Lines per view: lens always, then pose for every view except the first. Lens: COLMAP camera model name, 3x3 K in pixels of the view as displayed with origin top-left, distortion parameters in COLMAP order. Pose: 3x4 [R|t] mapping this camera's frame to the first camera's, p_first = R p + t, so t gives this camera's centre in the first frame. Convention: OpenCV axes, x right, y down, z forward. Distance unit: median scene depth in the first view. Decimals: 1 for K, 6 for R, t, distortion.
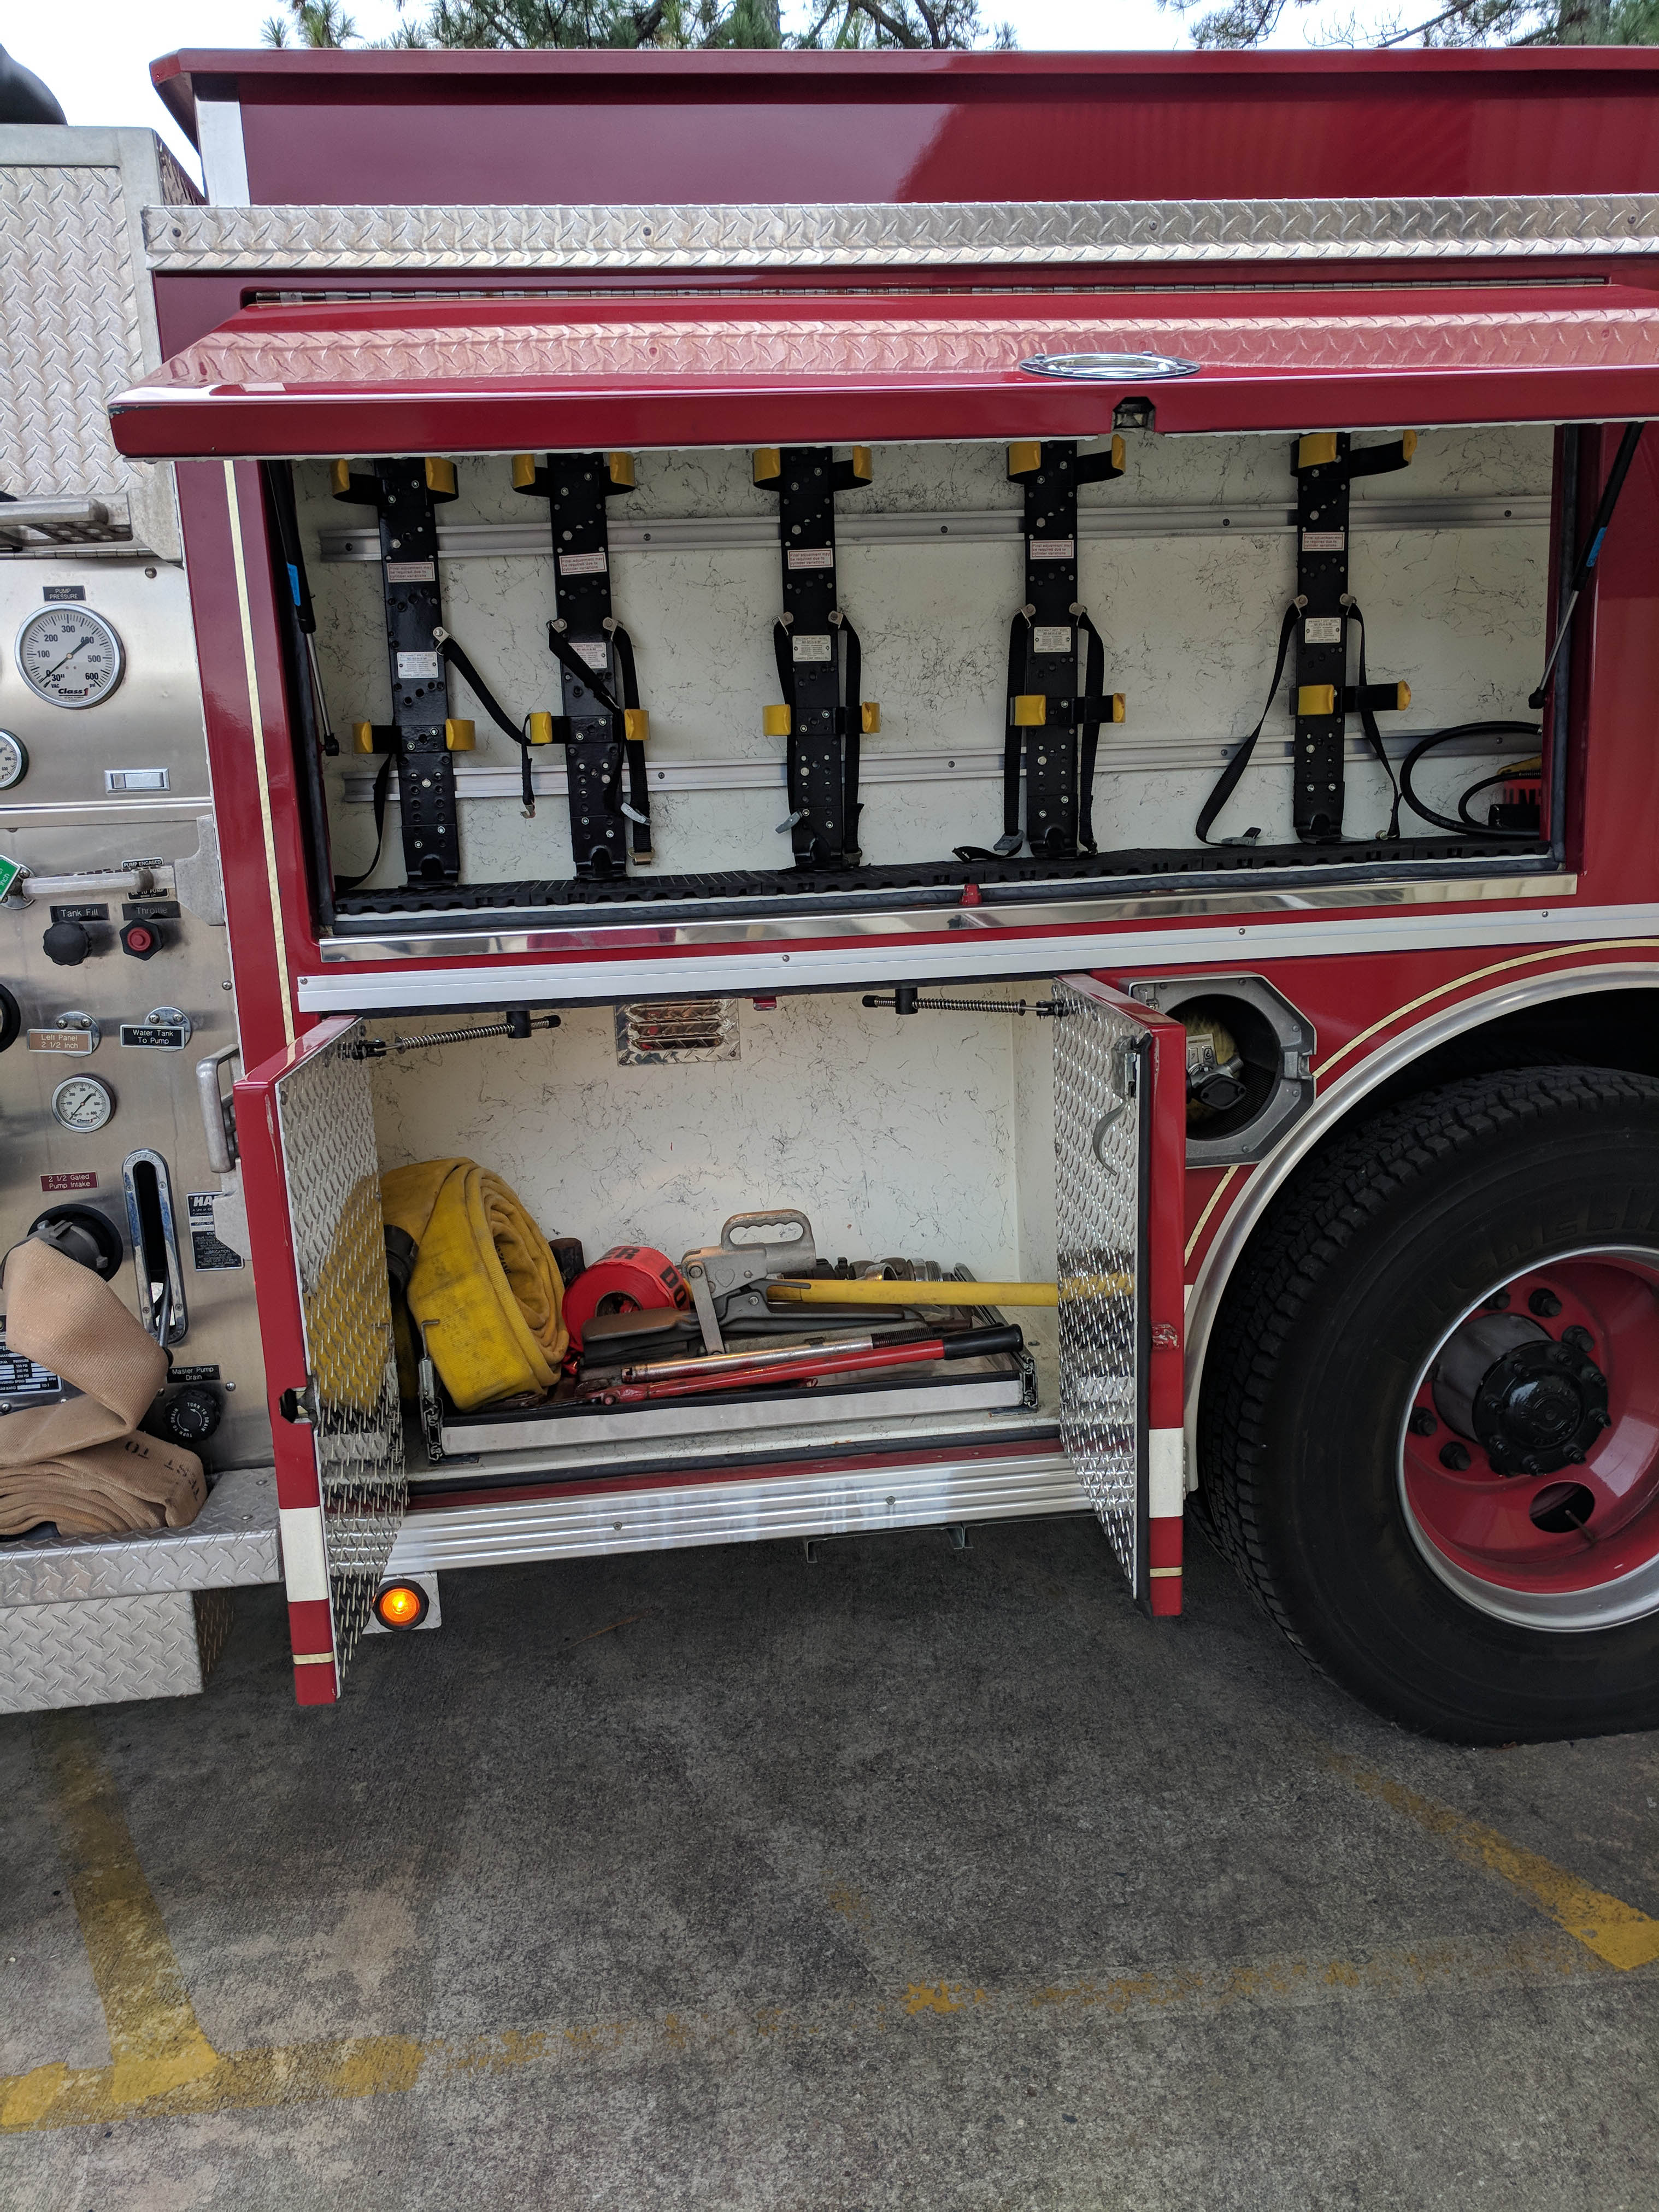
lens RADIAL K [[1663.6, 0, 826.6], [0, 1663.6, 1105.3], [0, 0, 1]] dist [-0.002640, 0.022134]
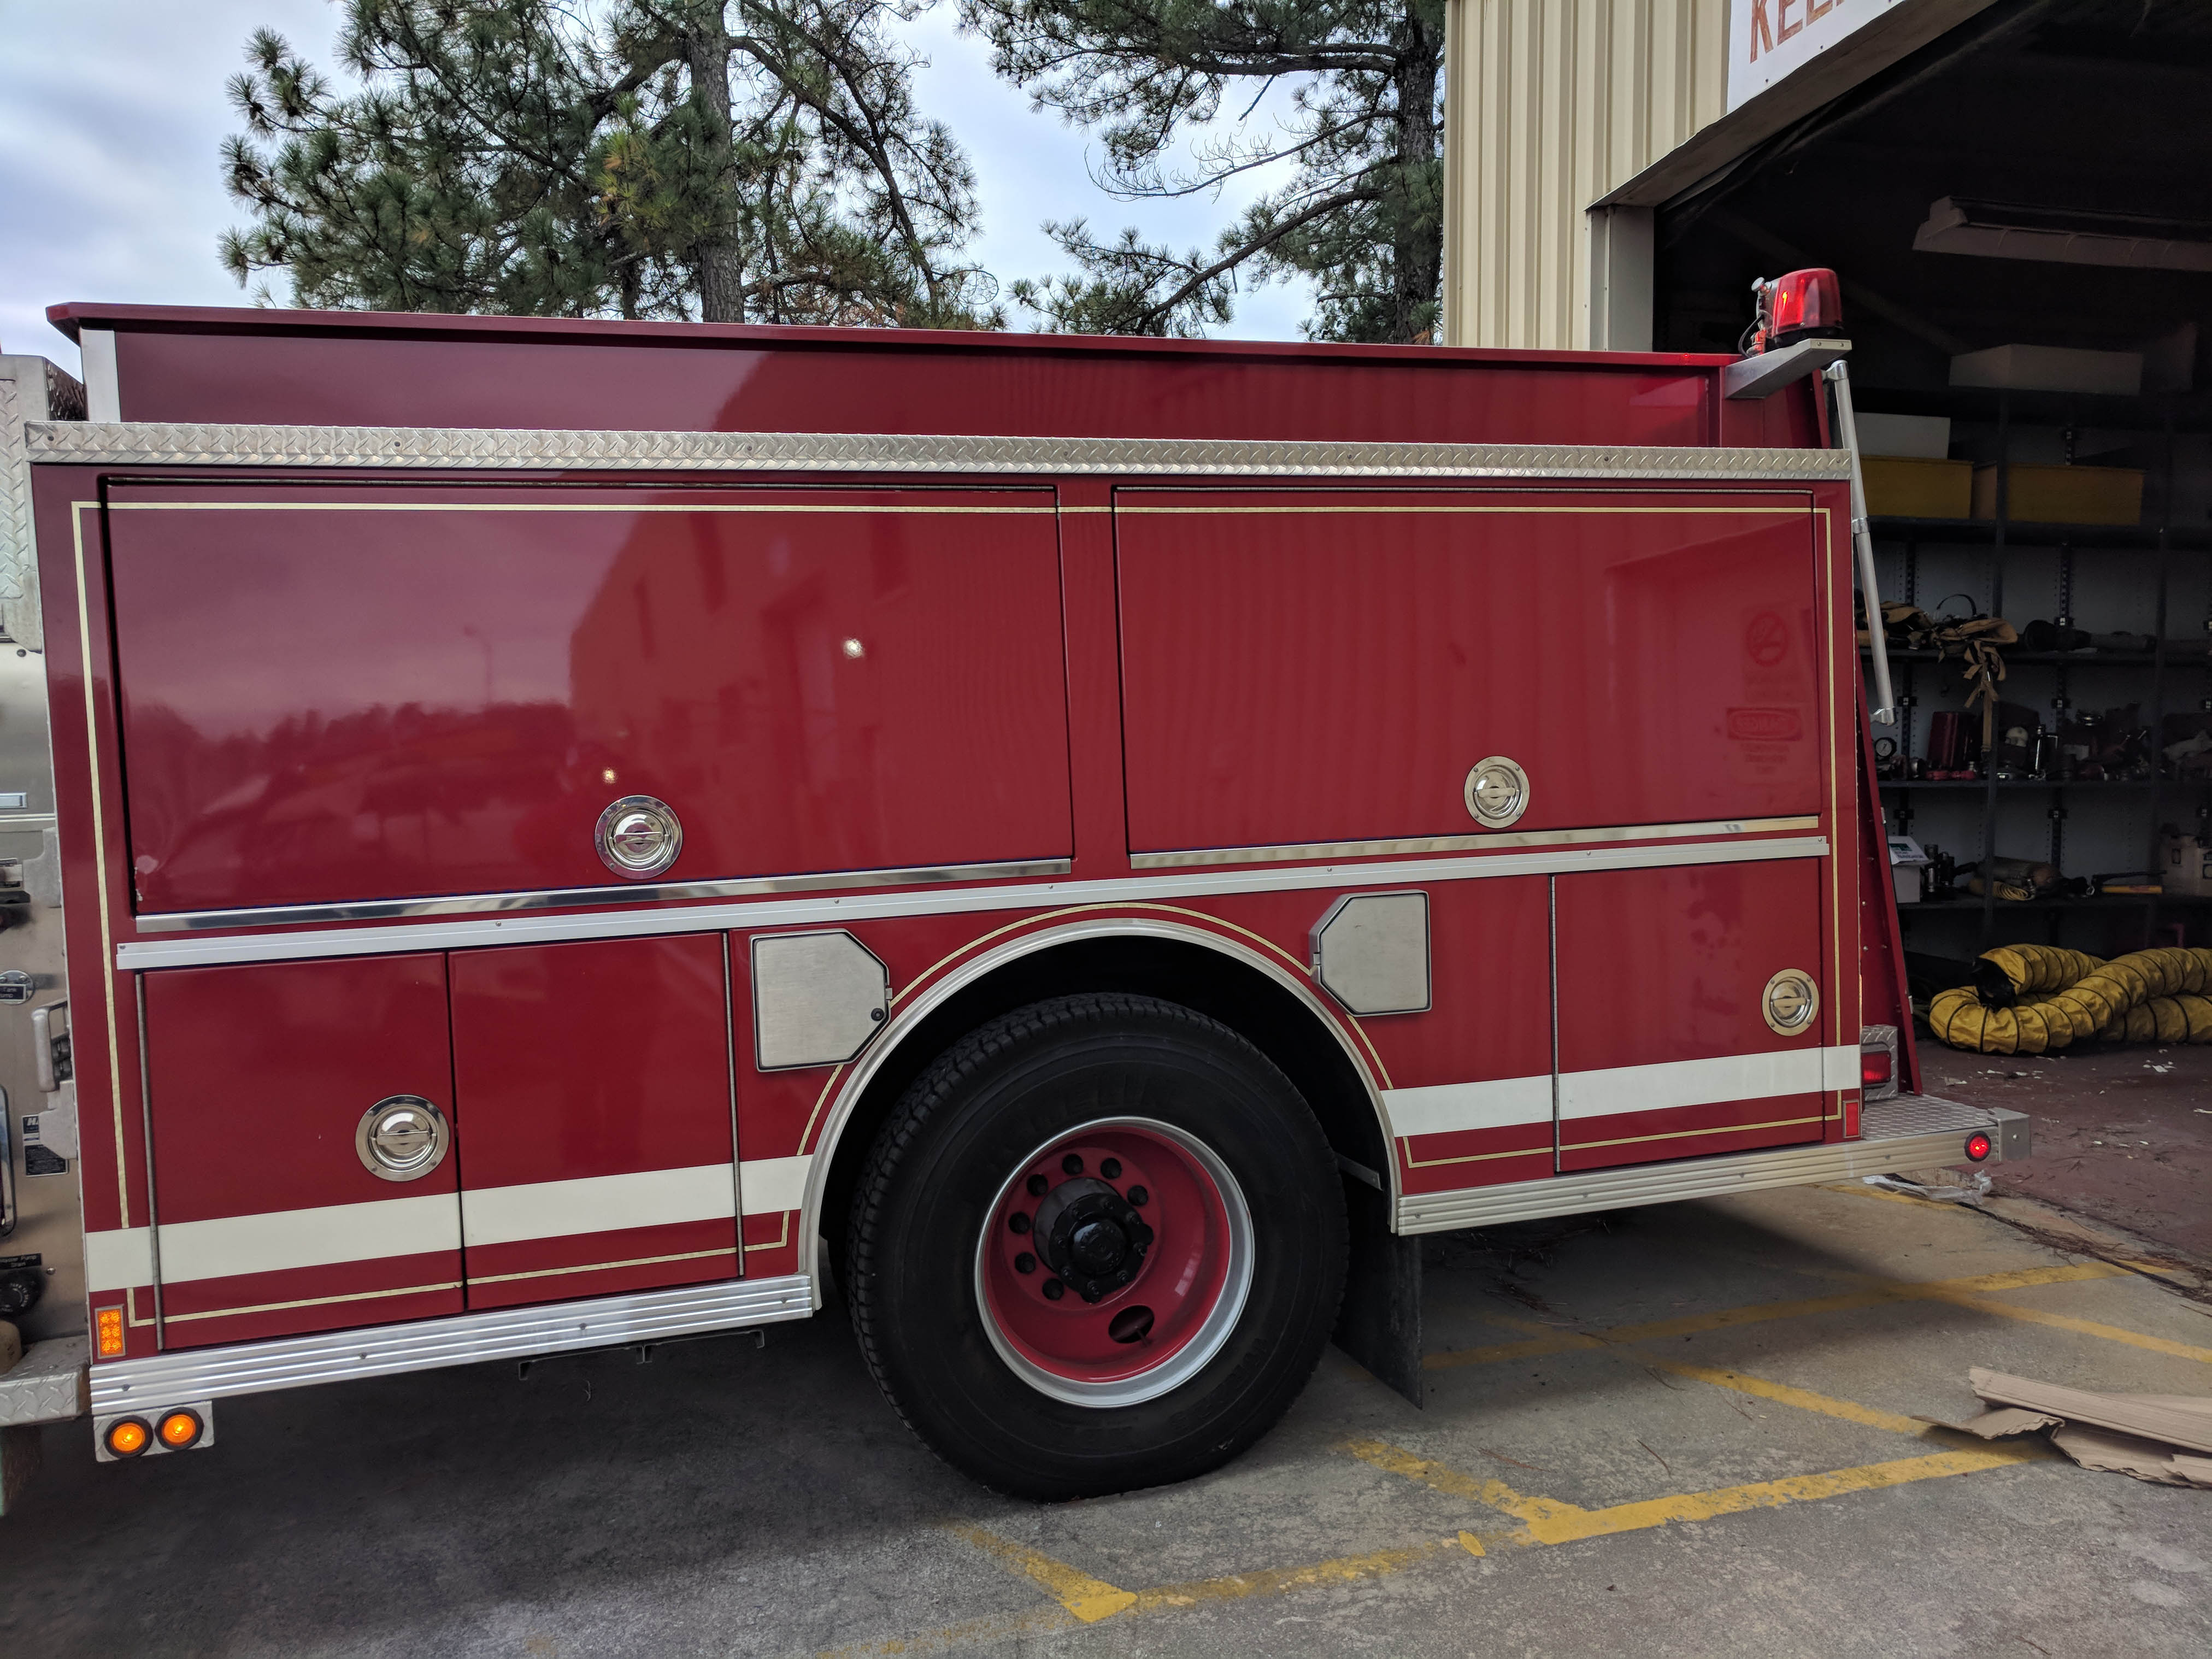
lens RADIAL K [[1663.6, 0, 1111.7], [0, 1663.6, 825.6], [0, 0, 1]] dist [-0.002640, 0.022134]
pose [[0.985047, -0.005566, 0.172198, 0.224248], [0.032752, 0.987302, -0.155444, 0.059463], [-0.169146, 0.158760, 0.972720, -0.434278]]
